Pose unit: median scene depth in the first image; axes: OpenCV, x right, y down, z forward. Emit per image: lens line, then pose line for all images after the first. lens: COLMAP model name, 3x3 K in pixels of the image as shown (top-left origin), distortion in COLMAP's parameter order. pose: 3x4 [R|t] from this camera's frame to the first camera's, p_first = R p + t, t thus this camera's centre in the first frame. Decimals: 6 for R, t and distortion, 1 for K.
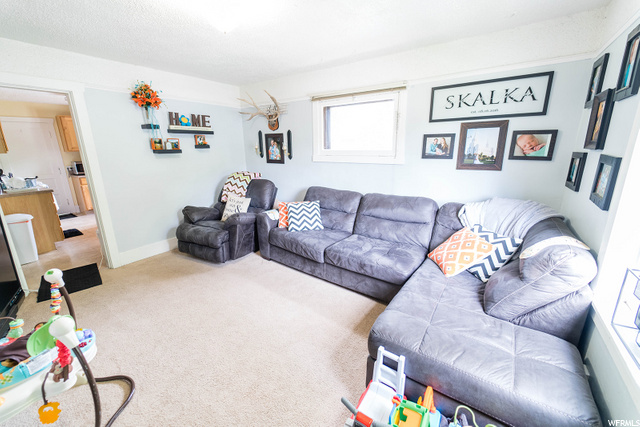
lens RADIAL K [[265.4, 0, 320.0], [0, 265.4, 210.8], [0, 0, 1]] dist [0.017541, -0.003980]
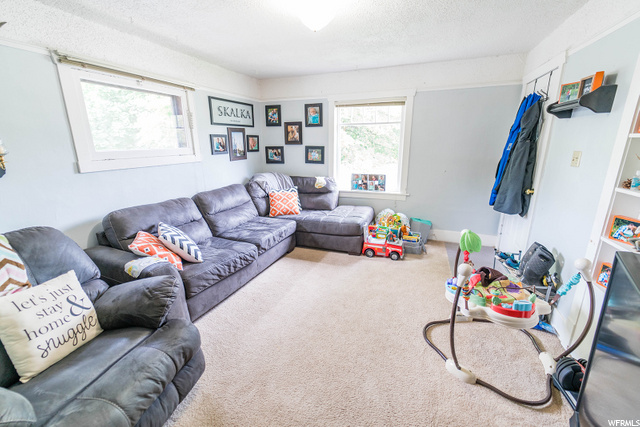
lens RADIAL K [[265.4, 0, 316.5], [0, 265.4, 210.9], [0, 0, 1]] dist [0.017541, -0.003980]
pose [[-0.226726, -0.238742, 0.944244, -1.003956], [0.241348, 0.925482, 0.291950, -0.223832], [-0.943582, 0.294084, -0.152211, 0.917573]]
